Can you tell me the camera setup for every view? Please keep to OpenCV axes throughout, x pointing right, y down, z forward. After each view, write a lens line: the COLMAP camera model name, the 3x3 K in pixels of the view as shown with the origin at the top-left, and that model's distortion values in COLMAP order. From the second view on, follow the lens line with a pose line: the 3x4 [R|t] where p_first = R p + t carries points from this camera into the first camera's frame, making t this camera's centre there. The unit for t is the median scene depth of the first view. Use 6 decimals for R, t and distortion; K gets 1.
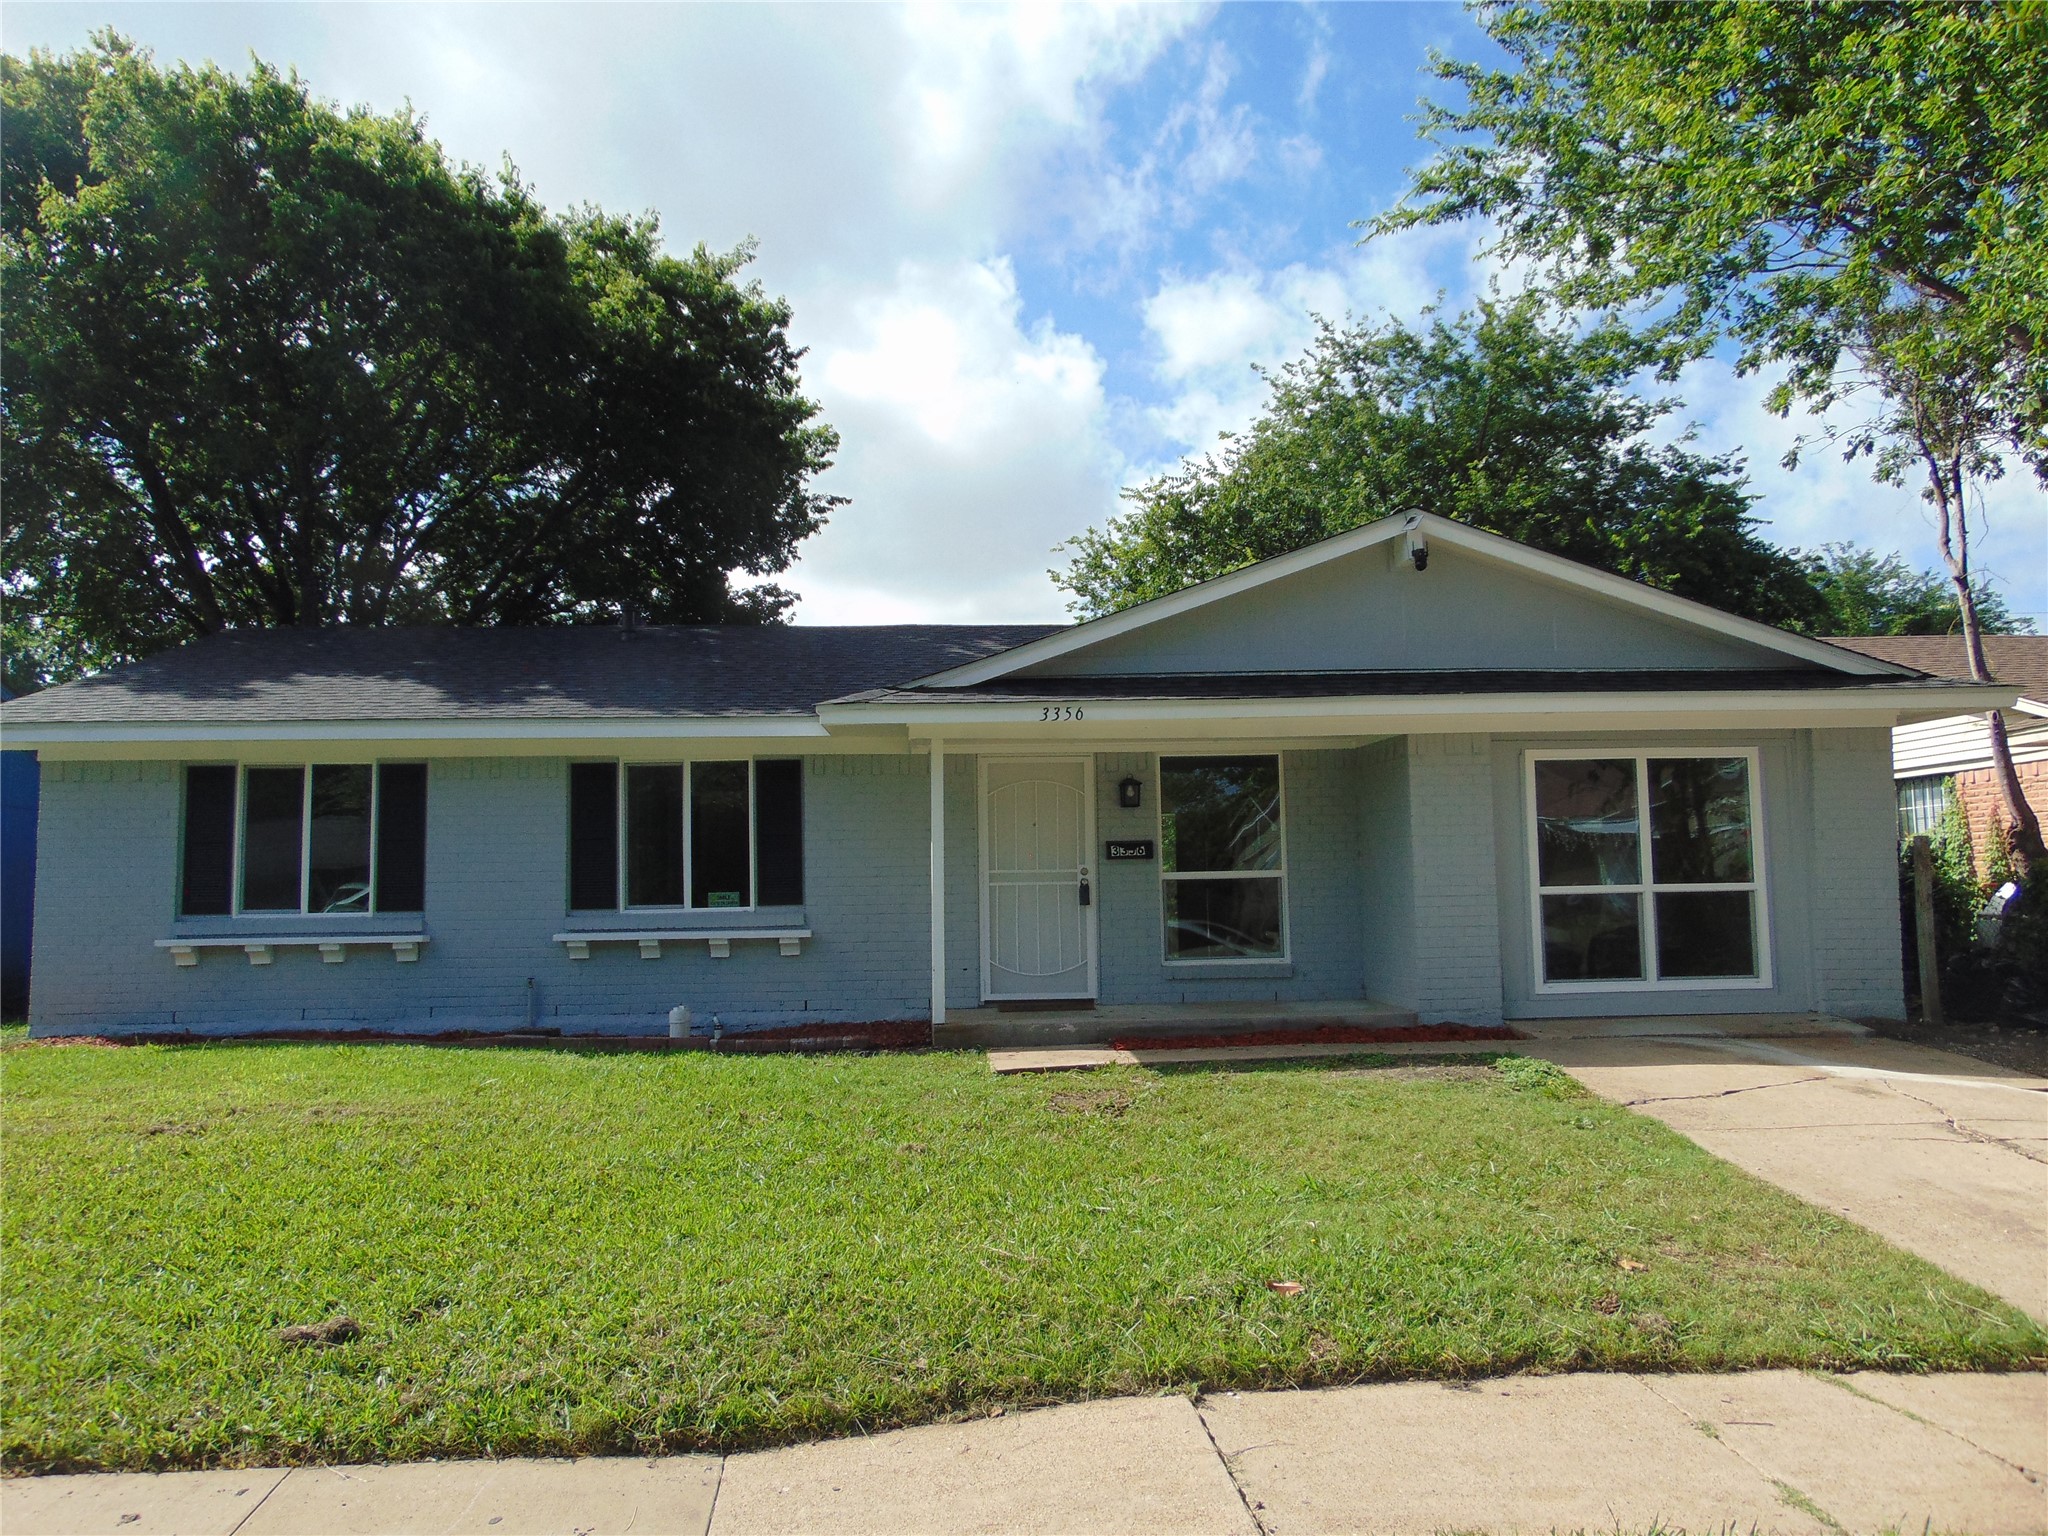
lens RADIAL K [[1539.6, 0, 1019.1], [0, 1539.6, 769.5], [0, 0, 1]] dist [-0.029594, 0.069256]
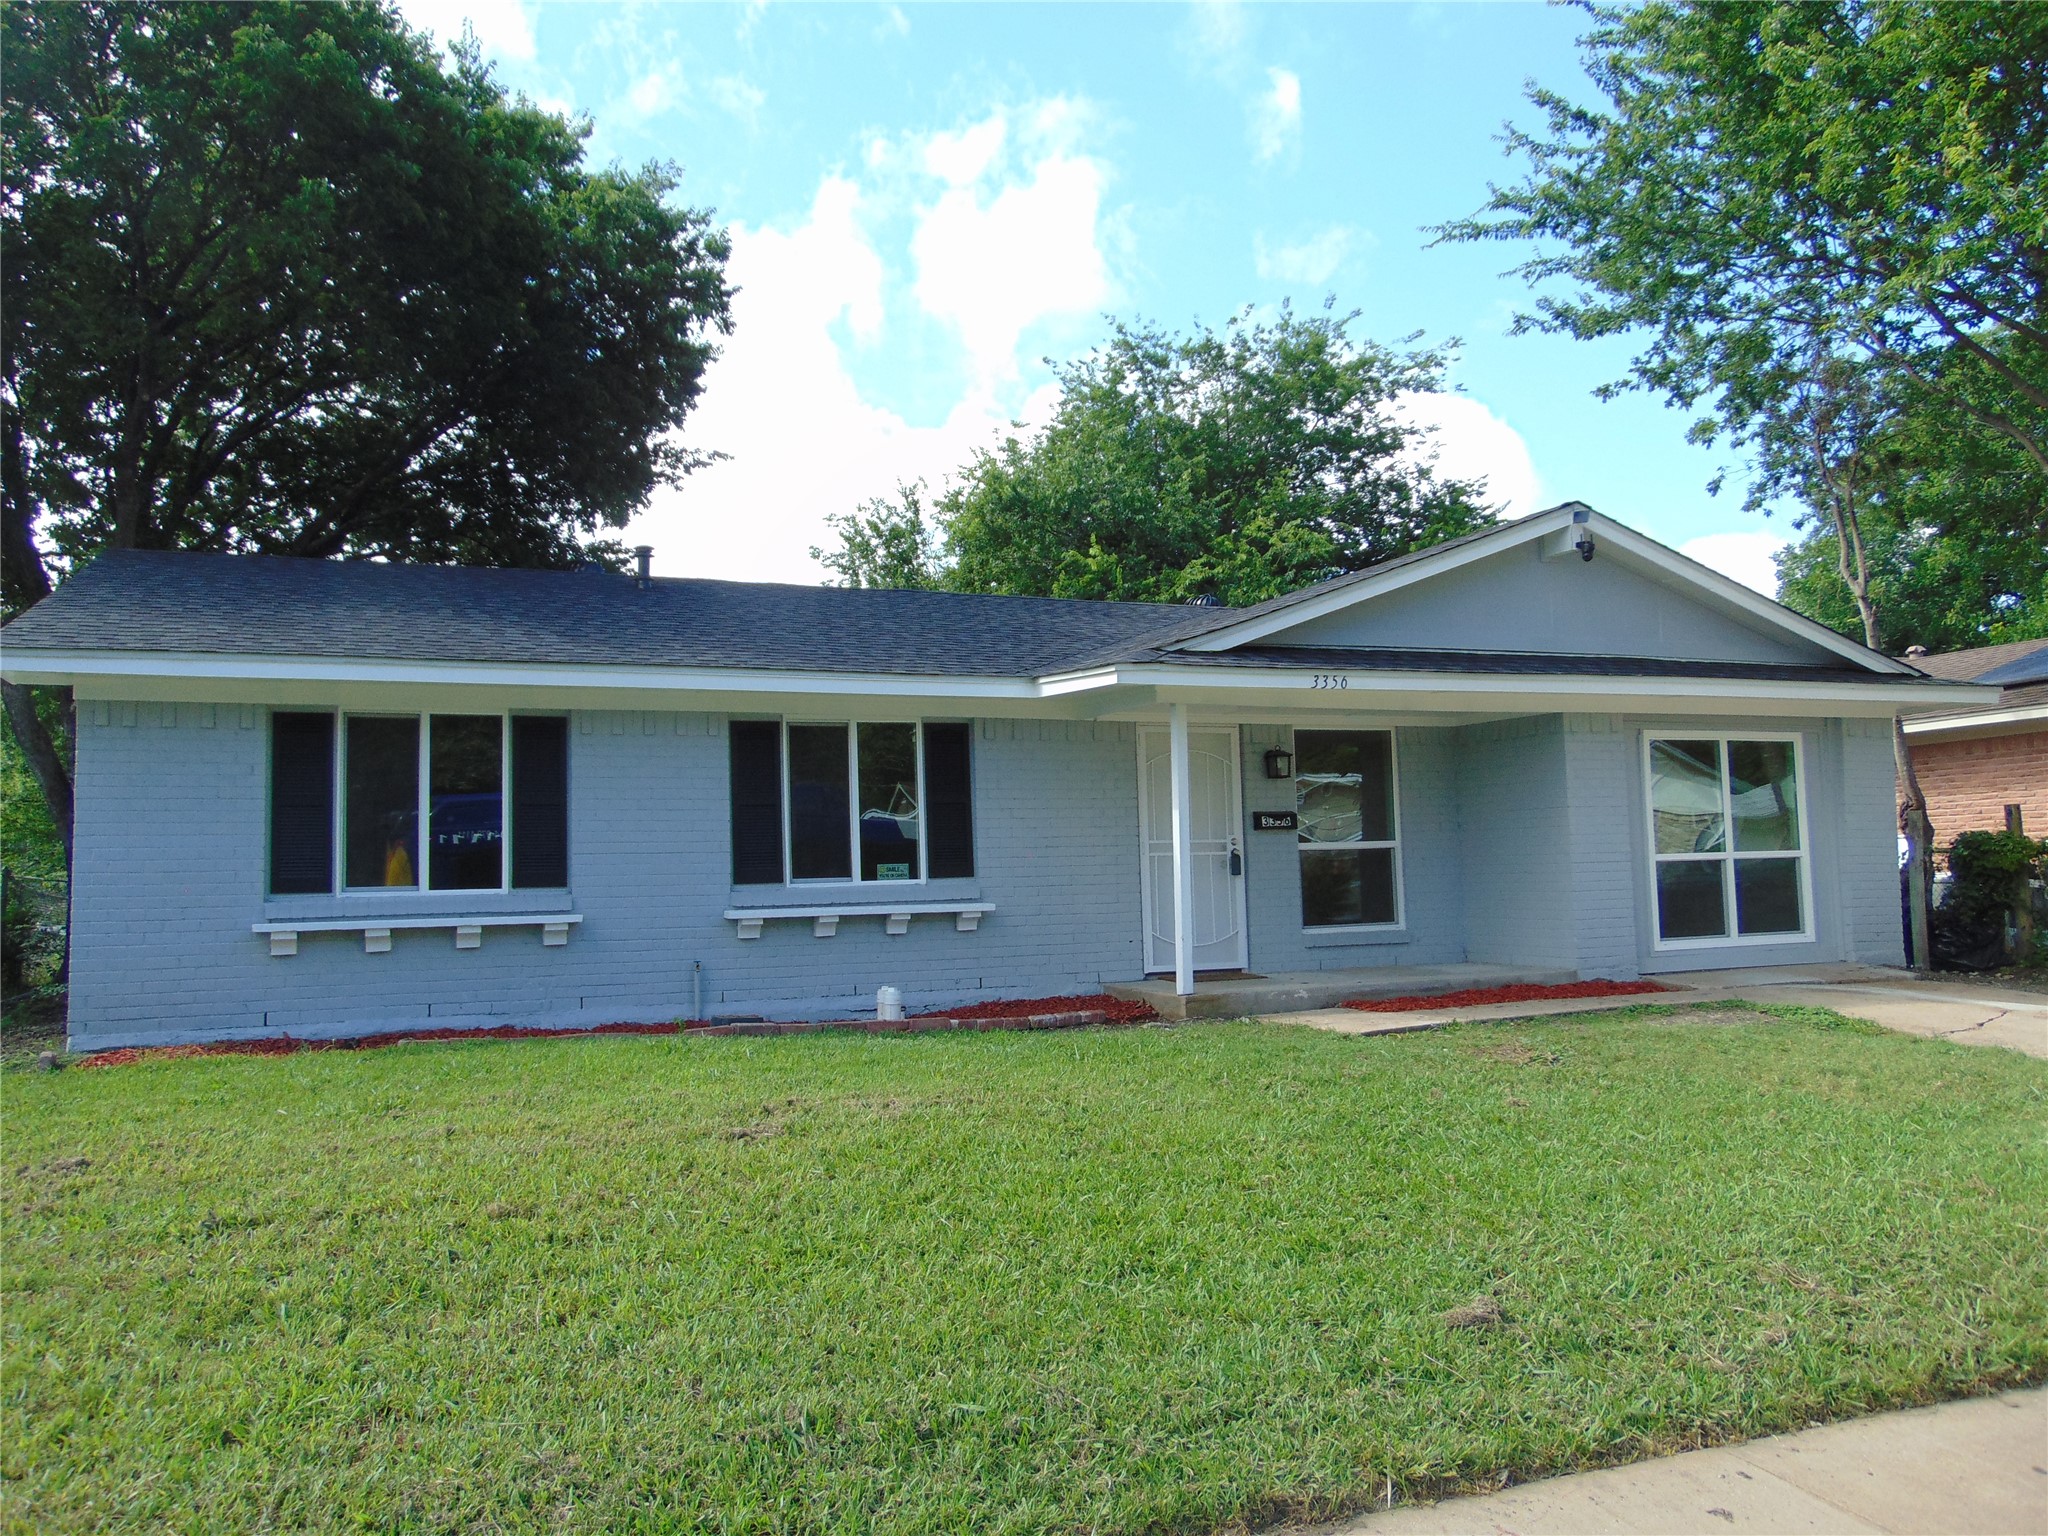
lens RADIAL K [[1539.6, 0, 1019.1], [0, 1539.6, 769.5], [0, 0, 1]] dist [-0.029594, 0.069256]
pose [[0.945594, 0.015707, 0.324971, -0.432432], [-0.016895, 0.999857, 0.000834, 0.021370], [-0.324911, -0.006279, 0.945724, 0.099580]]
